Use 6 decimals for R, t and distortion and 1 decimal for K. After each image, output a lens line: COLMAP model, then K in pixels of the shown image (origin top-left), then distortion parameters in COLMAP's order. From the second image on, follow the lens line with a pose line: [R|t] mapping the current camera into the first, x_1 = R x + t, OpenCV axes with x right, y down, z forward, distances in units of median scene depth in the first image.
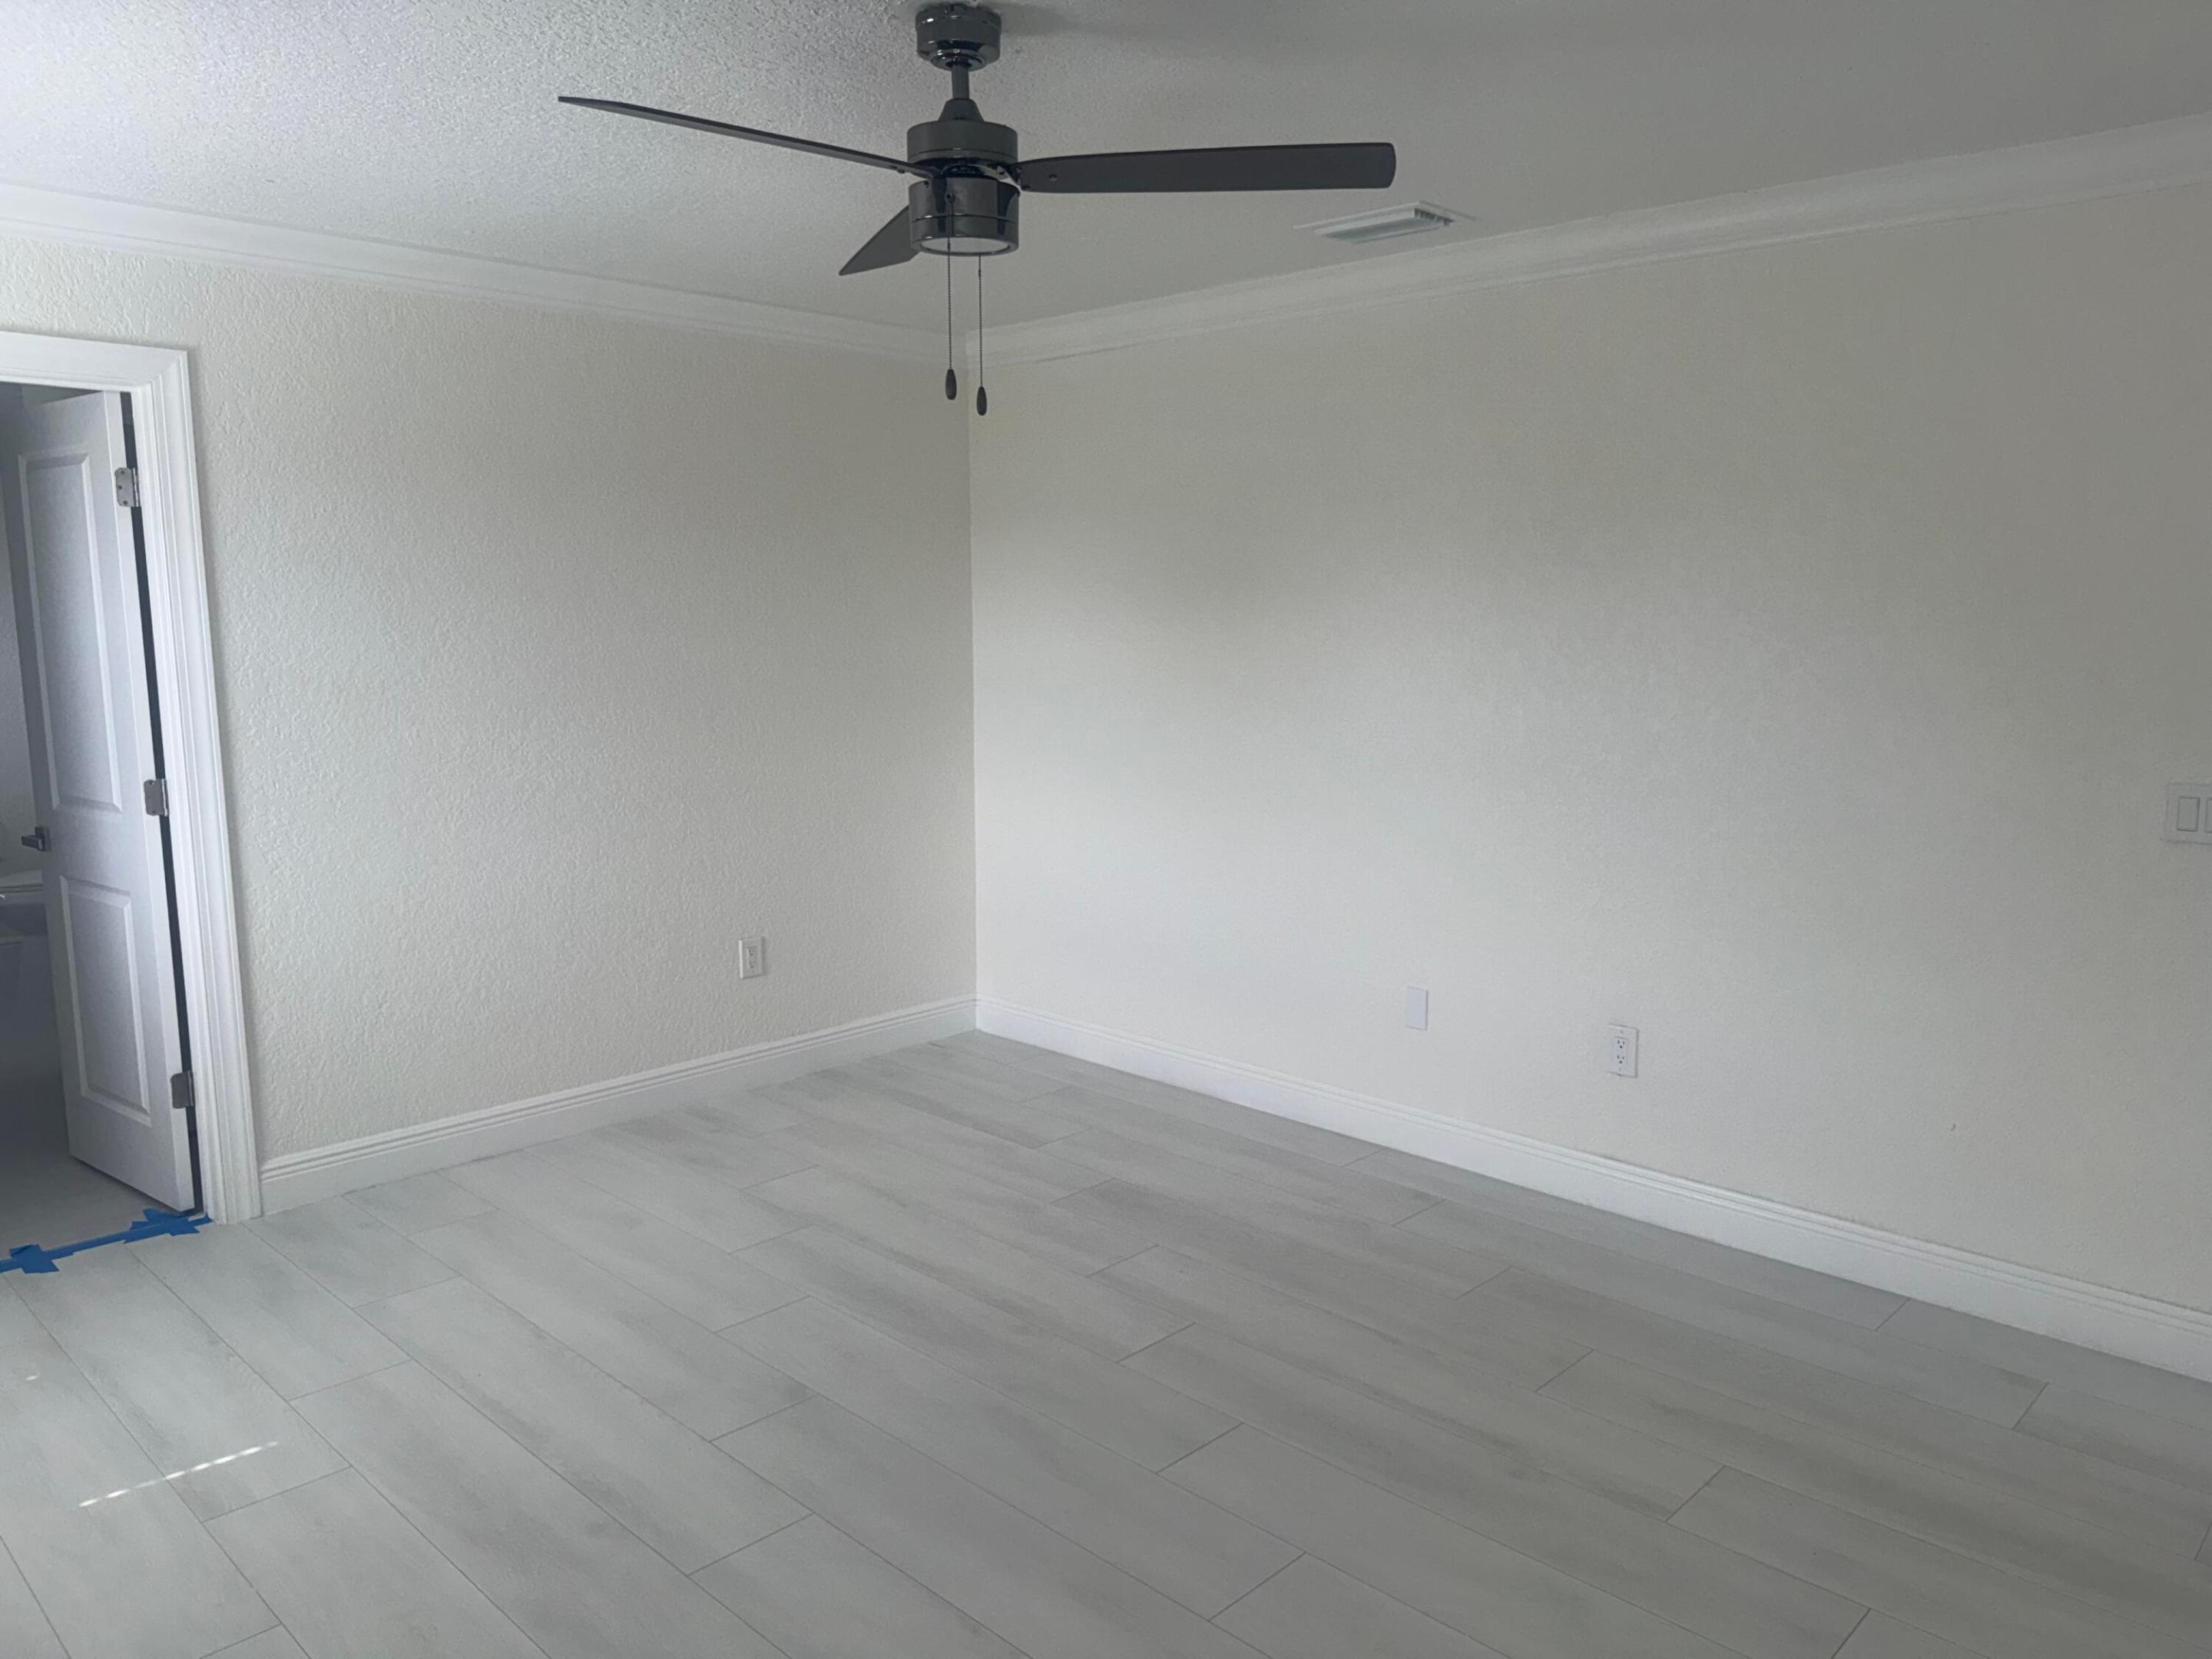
lens RADIAL K [[1563.4, 0, 1110.2], [0, 1563.4, 825.9], [0, 0, 1]] dist [0.036101, -0.034513]
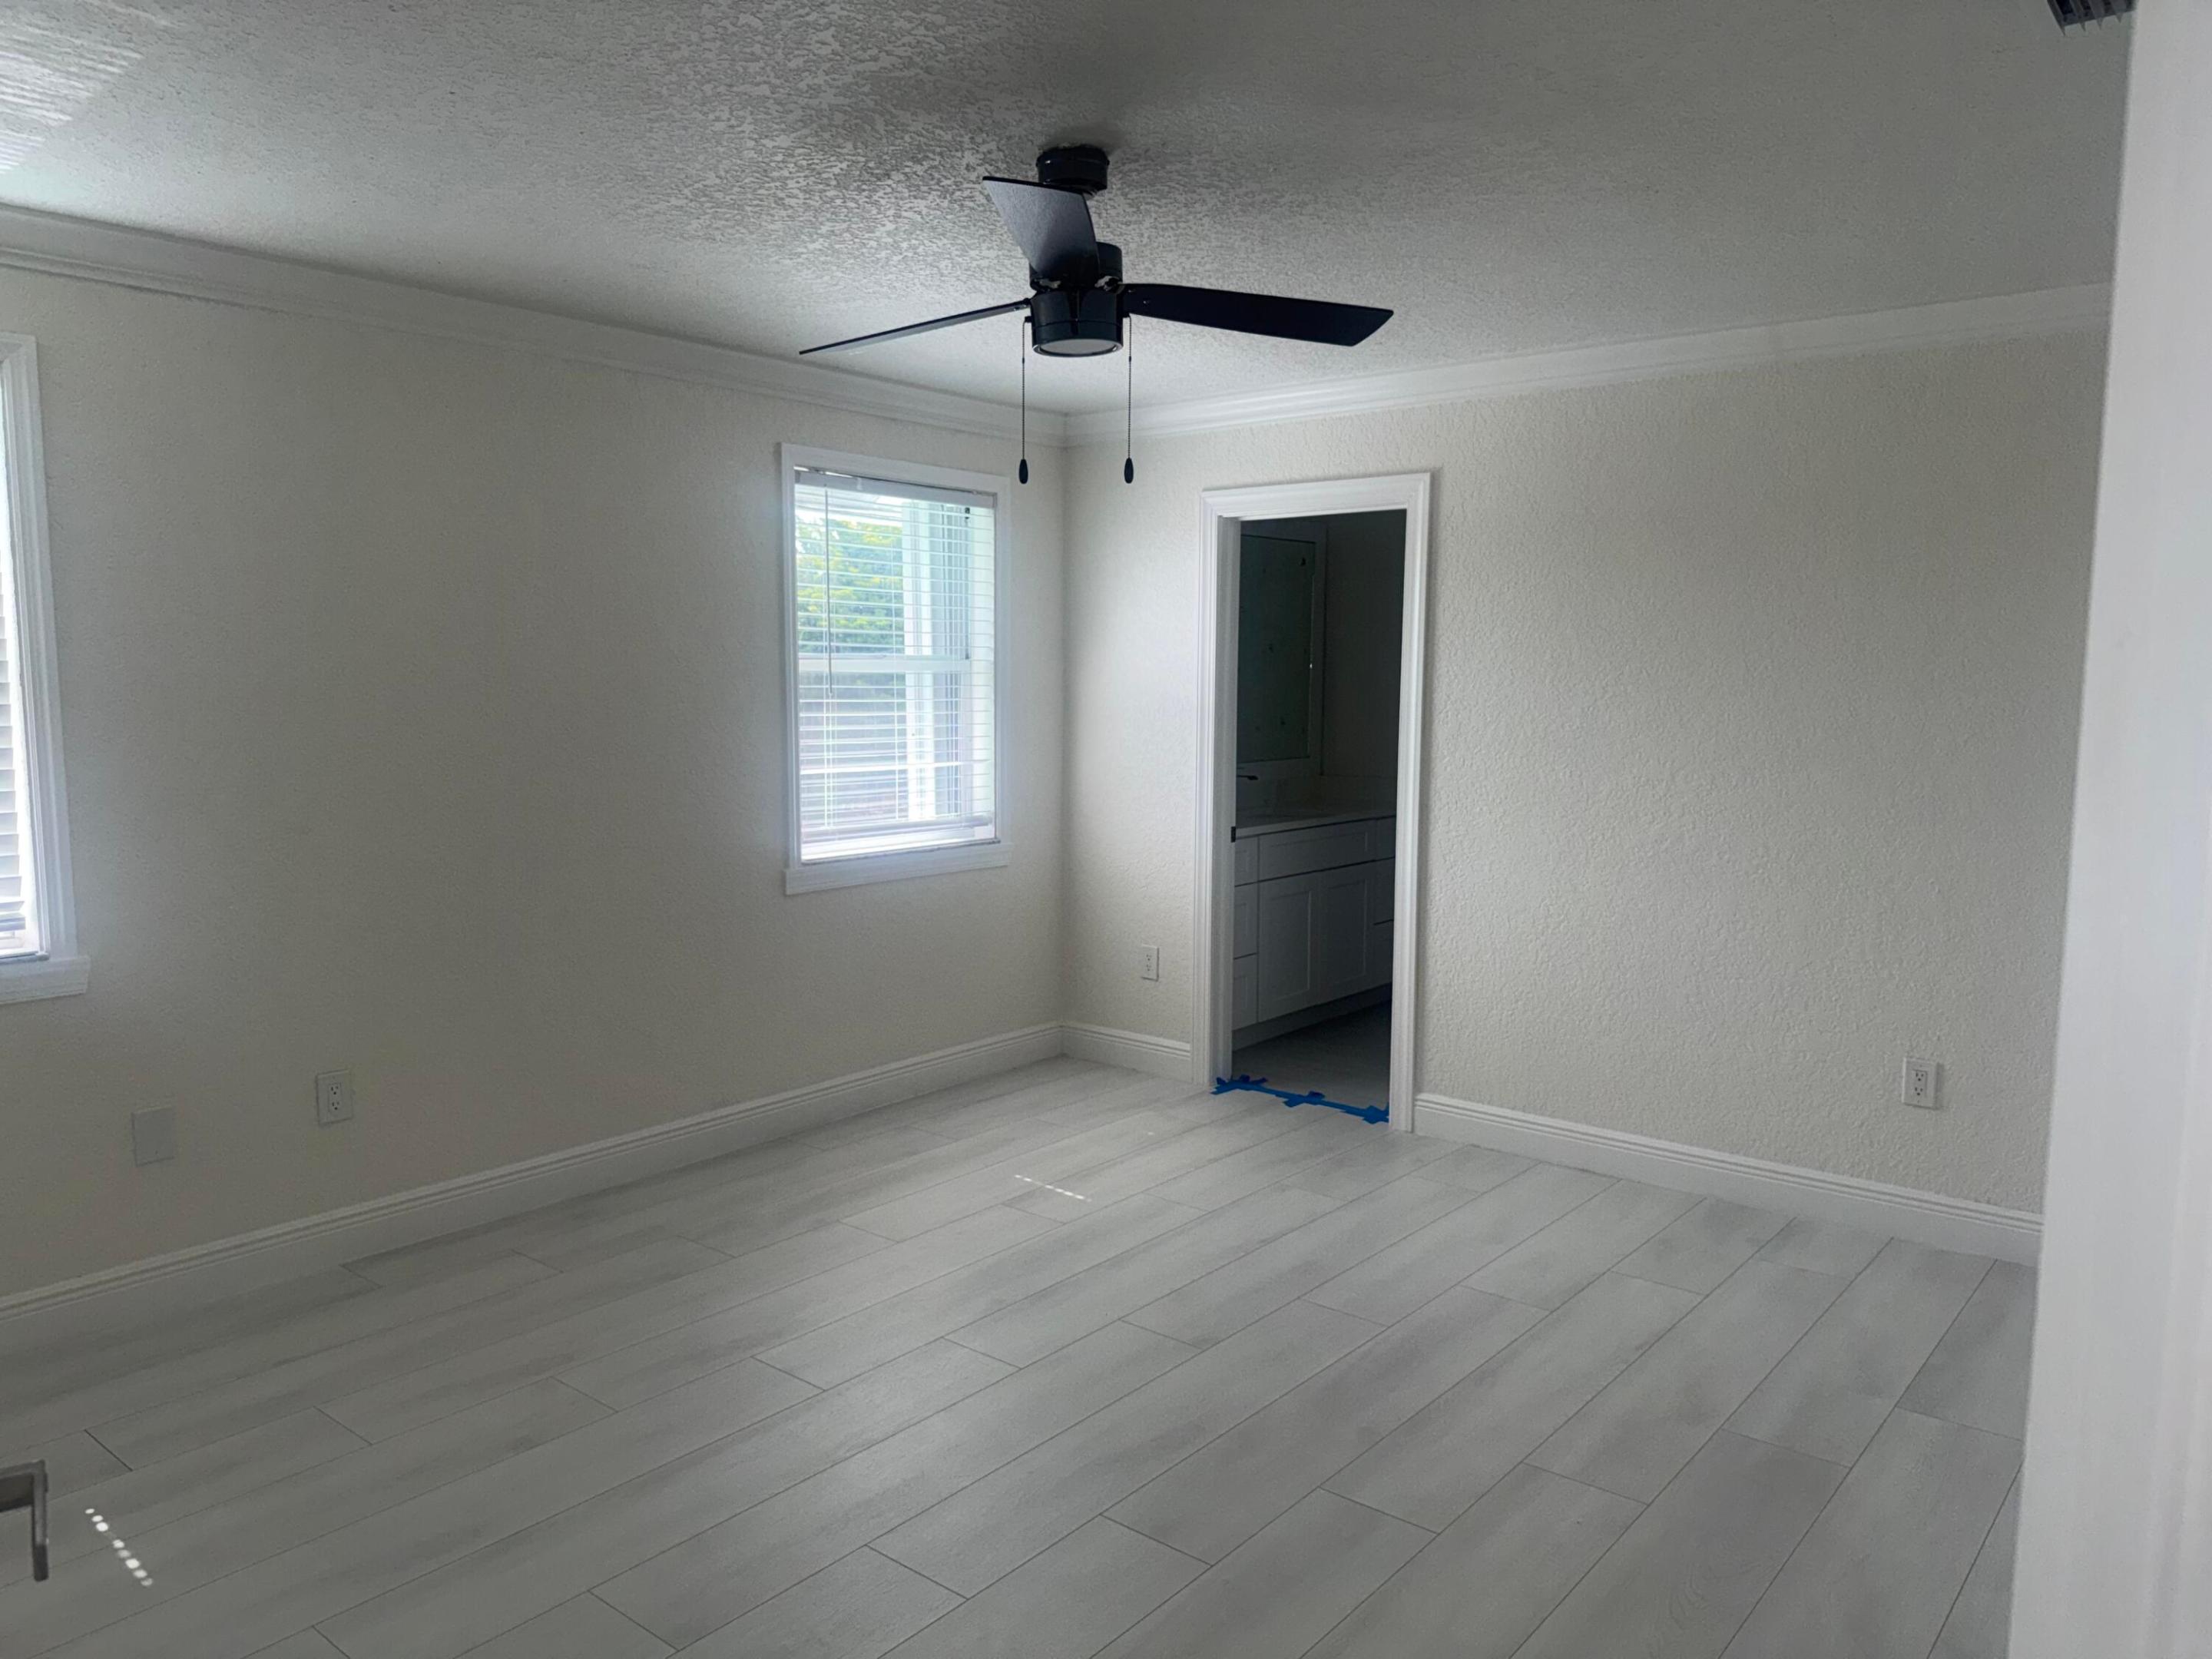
lens RADIAL K [[1563.4, 0, 1087.2], [0, 1563.4, 835.2], [0, 0, 1]] dist [0.036101, -0.034513]
pose [[0.058529, 0.103923, -0.992862, 0.674918], [-0.141716, 0.985359, 0.094784, -0.074436], [0.988176, 0.135157, 0.072399, 0.592883]]
